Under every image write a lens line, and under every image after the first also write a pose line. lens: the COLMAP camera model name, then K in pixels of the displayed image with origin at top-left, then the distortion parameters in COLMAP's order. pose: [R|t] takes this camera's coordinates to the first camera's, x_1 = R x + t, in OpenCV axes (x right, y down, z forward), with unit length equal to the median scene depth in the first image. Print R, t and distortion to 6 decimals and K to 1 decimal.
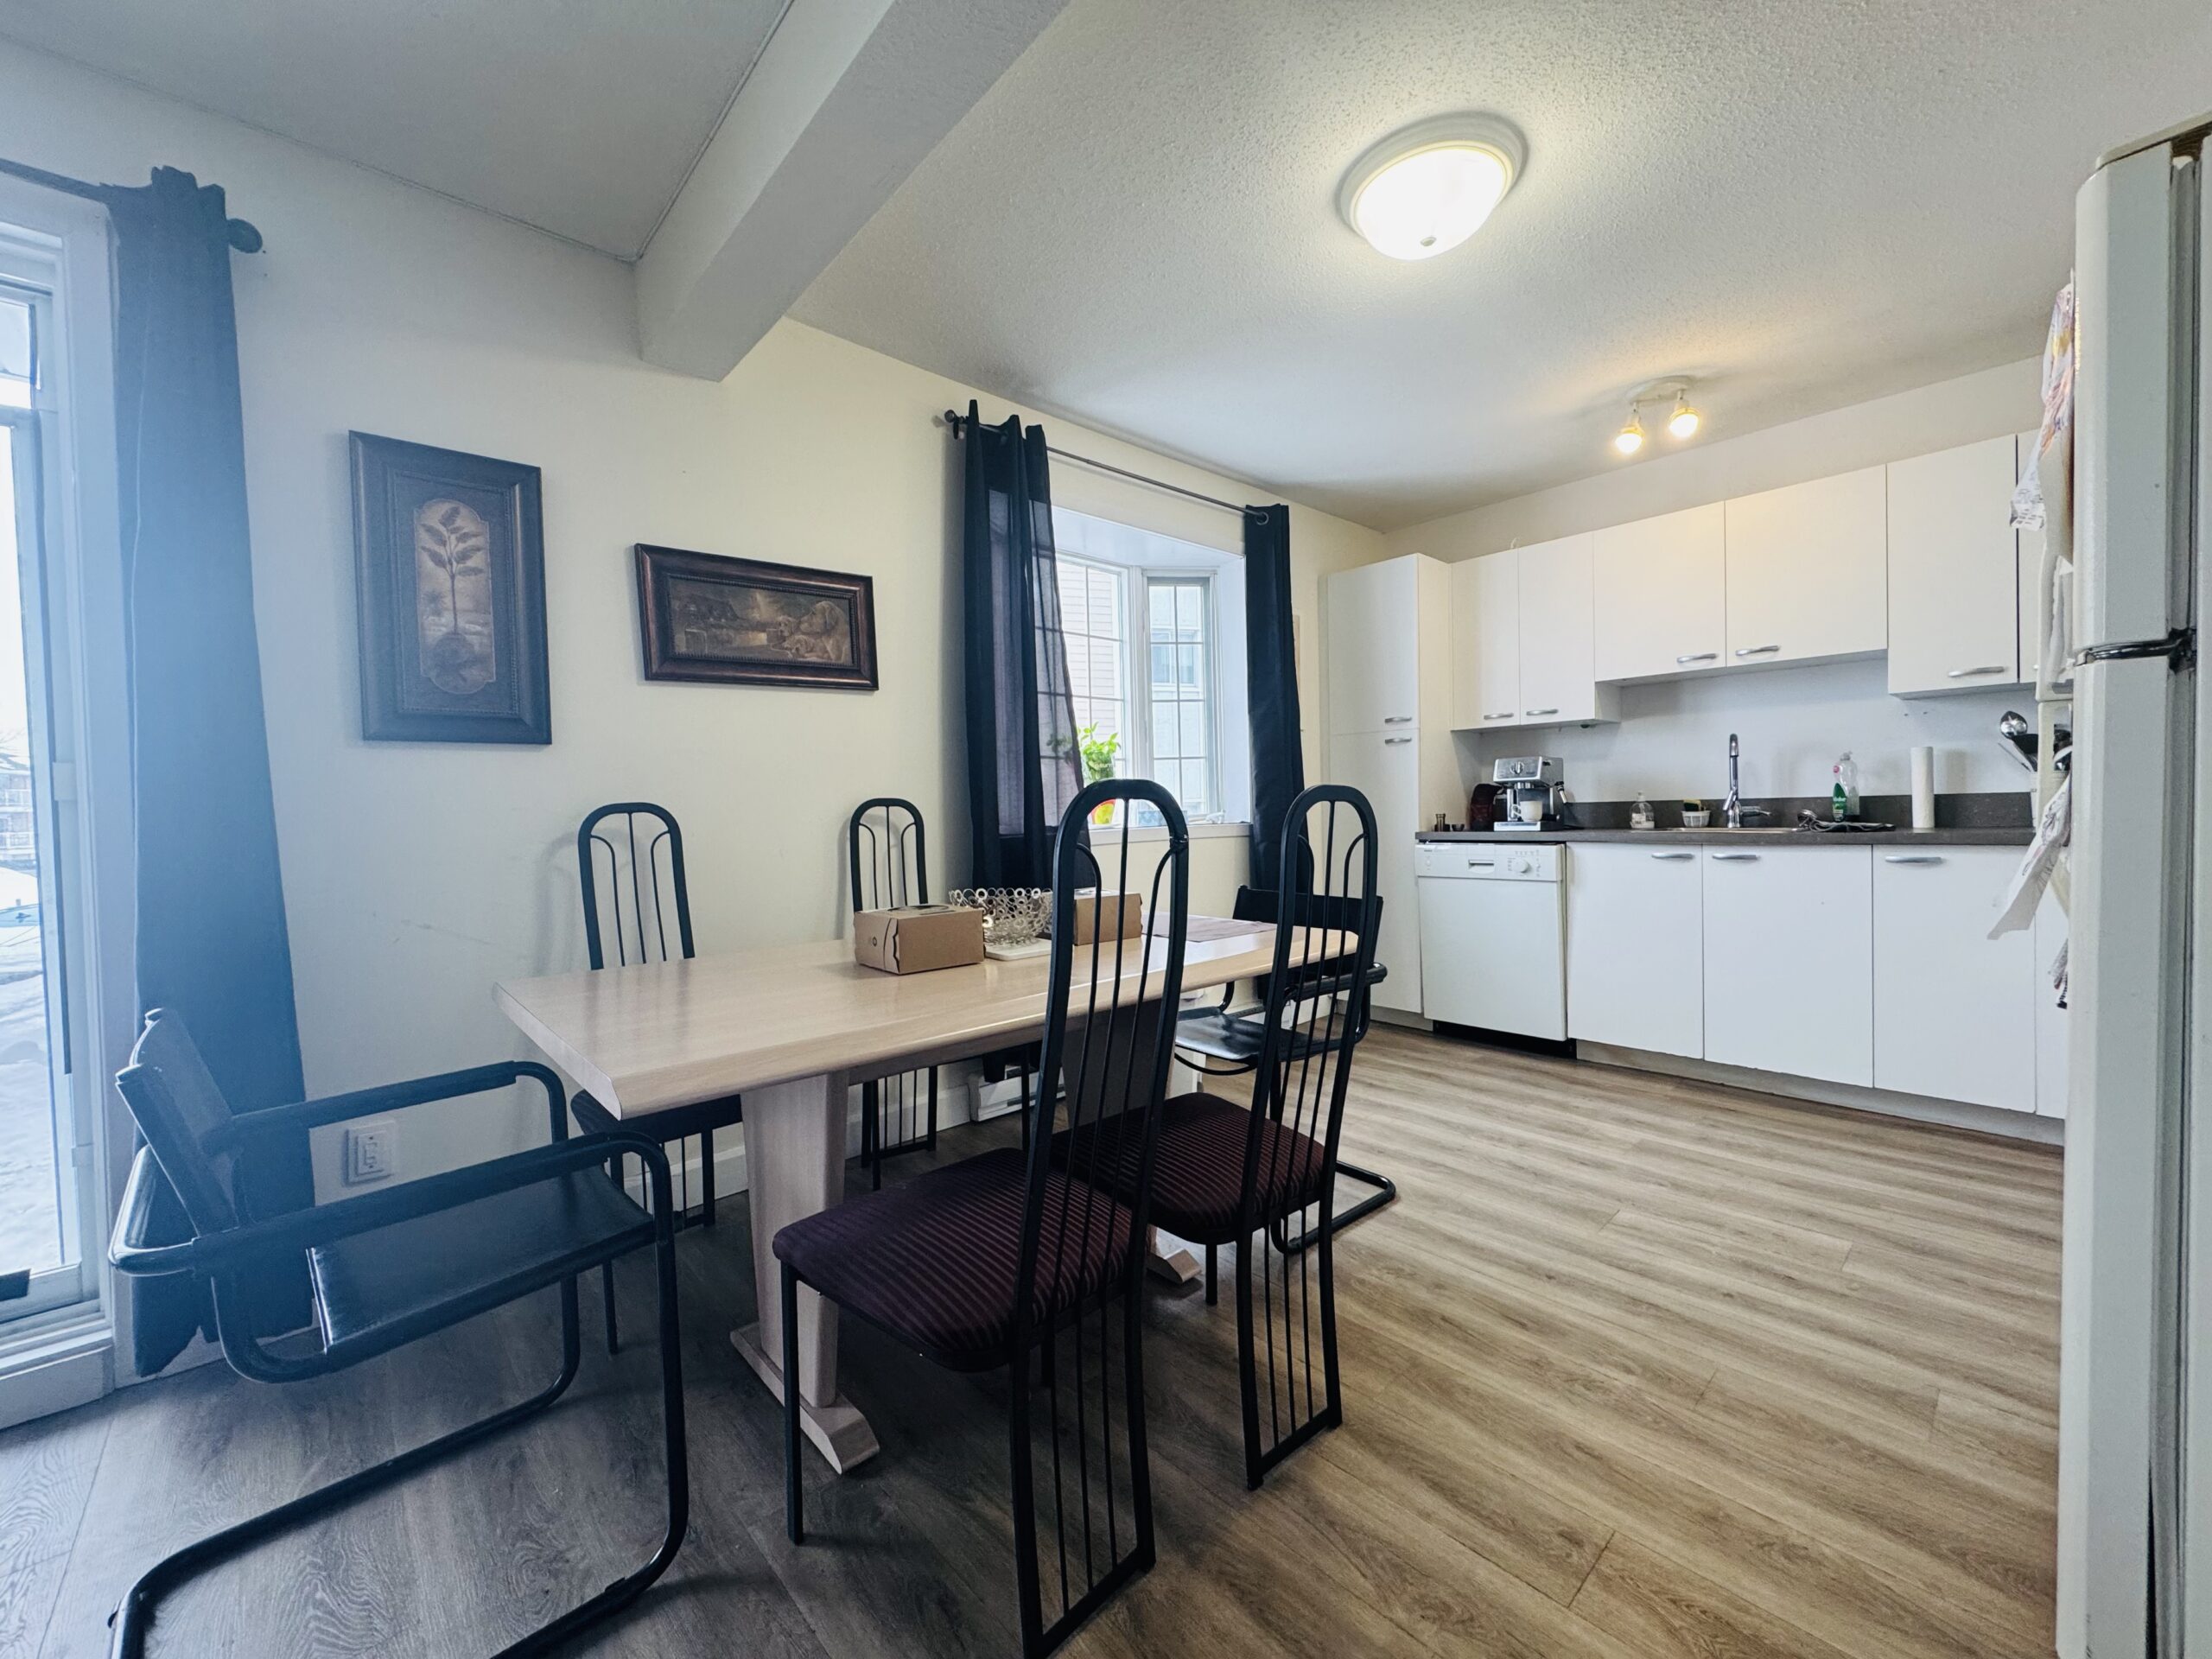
lens RADIAL K [[883.1, 0, 1106.0], [0, 883.1, 829.5], [0, 0, 1]] dist [0.000137, -0.000109]
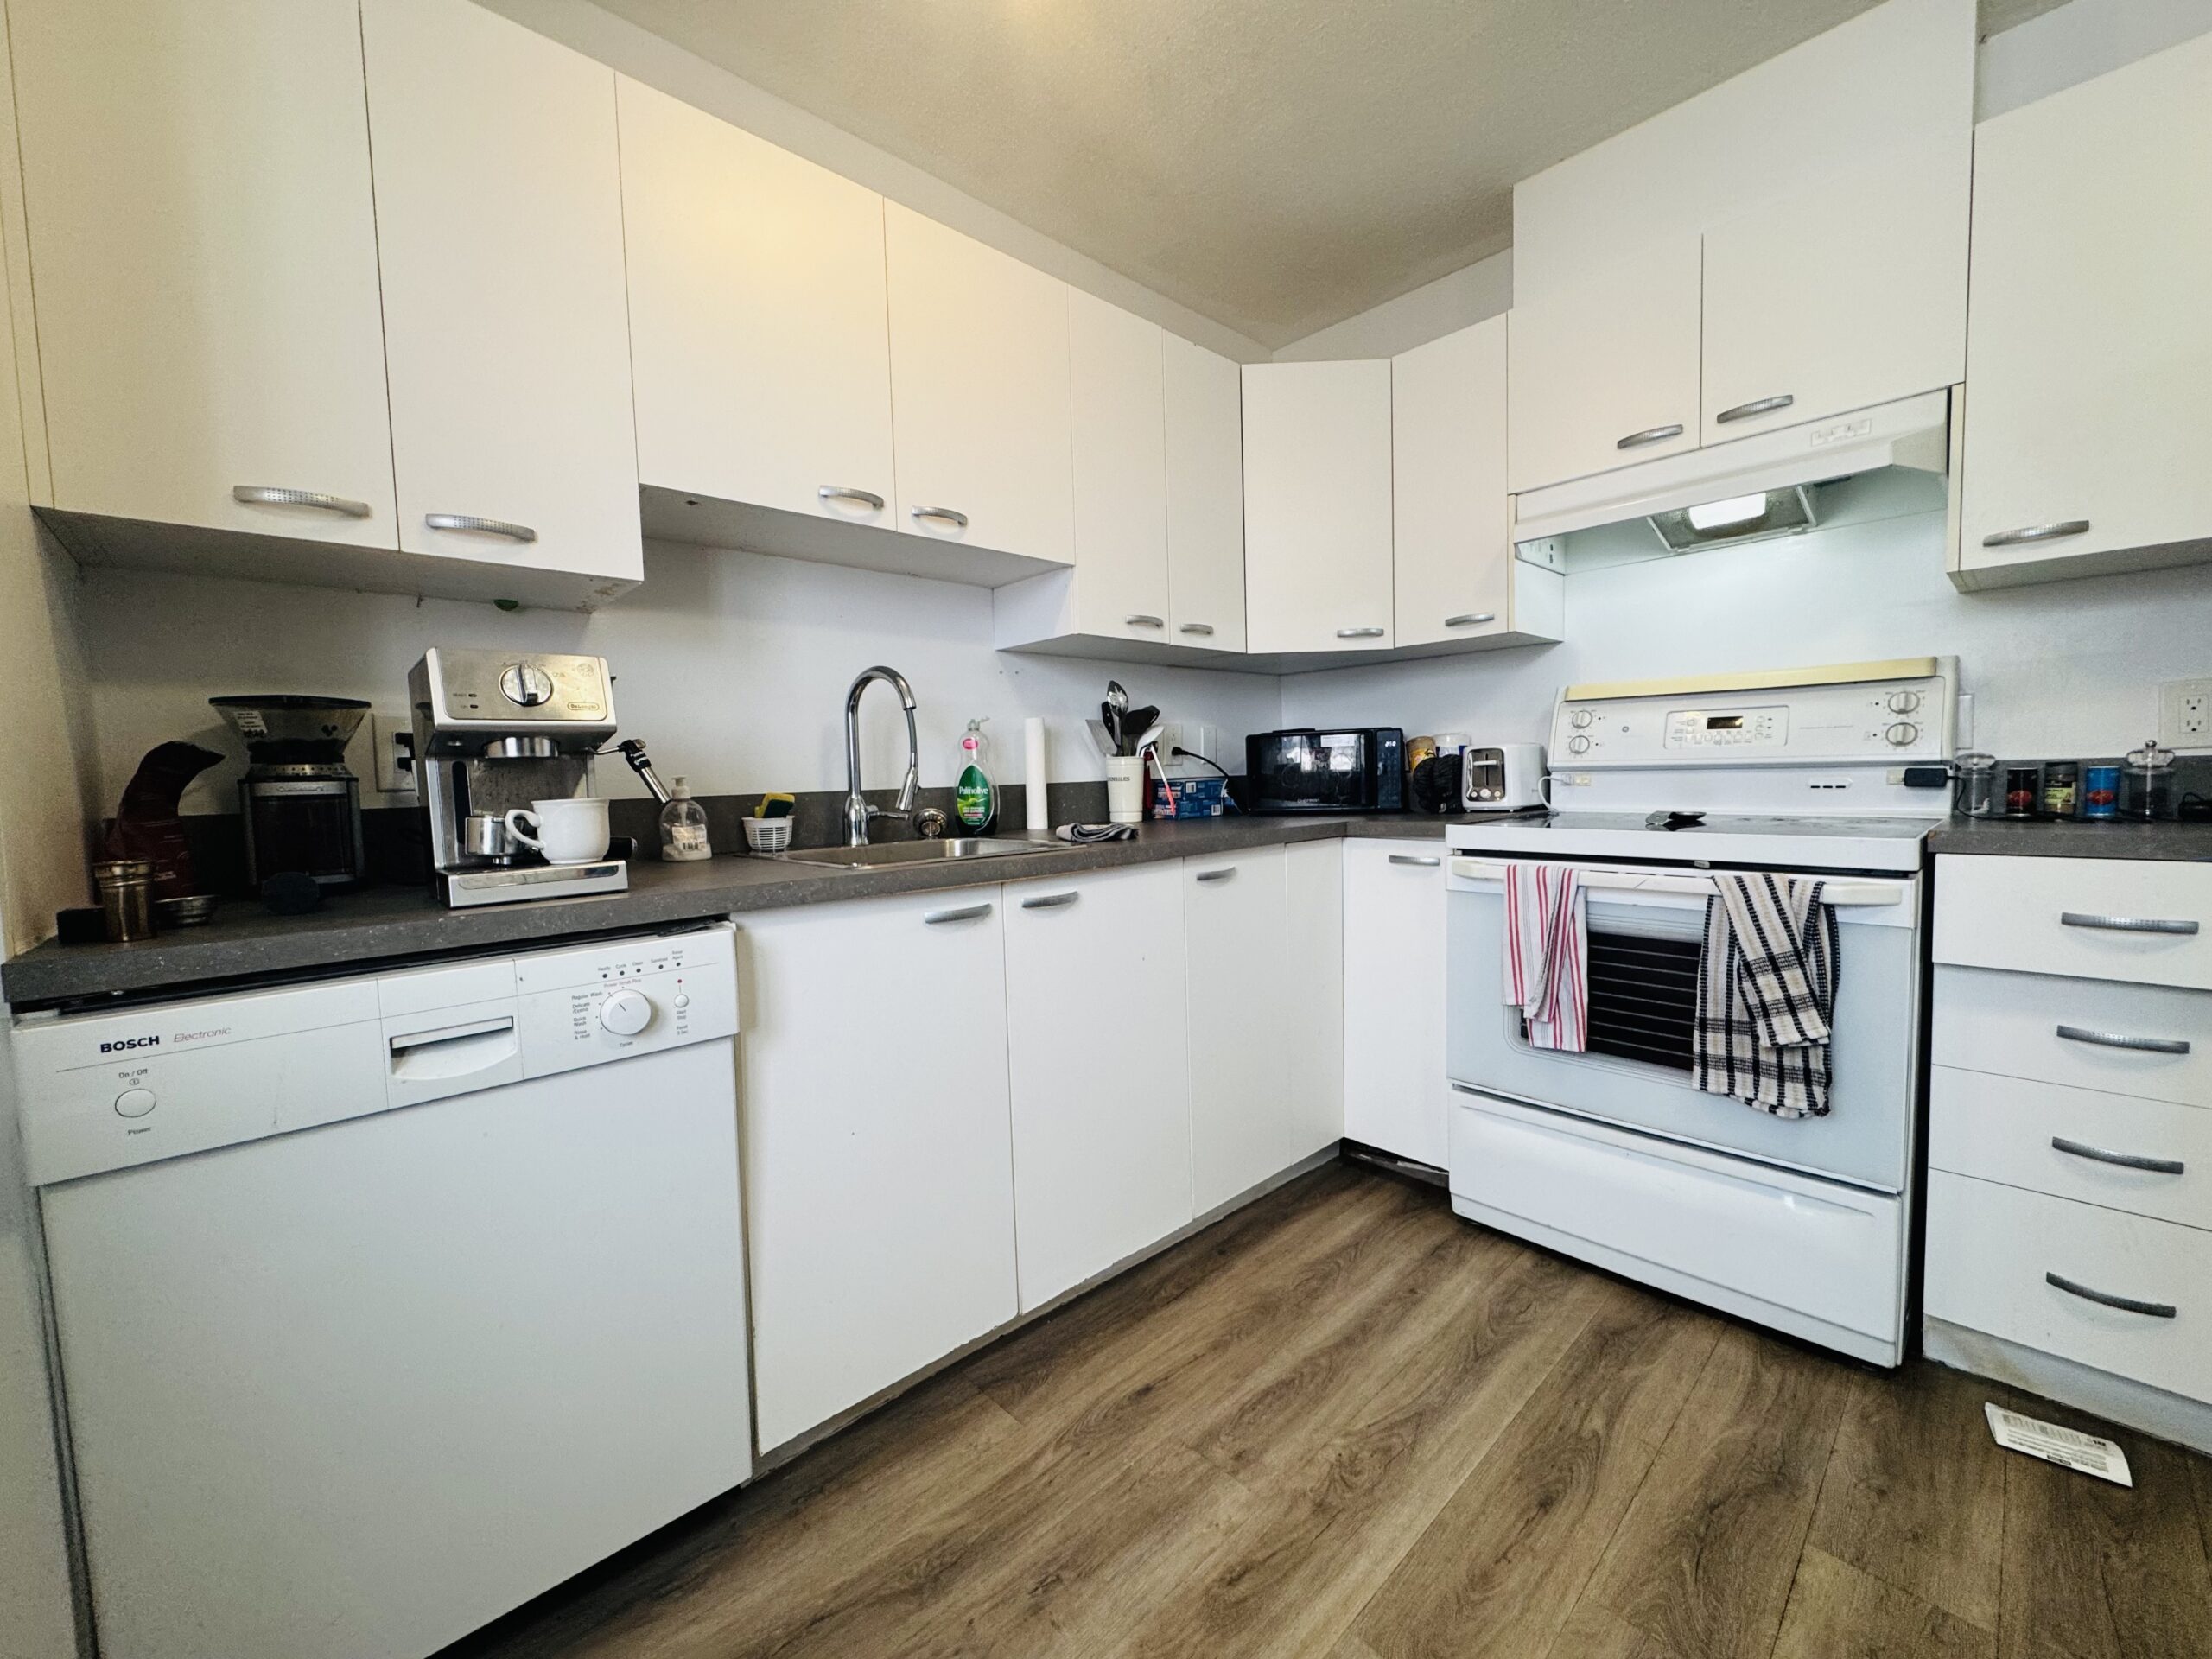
lens RADIAL K [[883.1, 0, 1106.0], [0, 883.1, 829.5], [0, 0, 1]] dist [0.000137, -0.000109]
pose [[-0.011818, -0.040050, 0.999128, 0.176155], [0.048823, 0.997983, 0.040582, -0.025797], [-0.998738, 0.049260, -0.009839, 0.862349]]
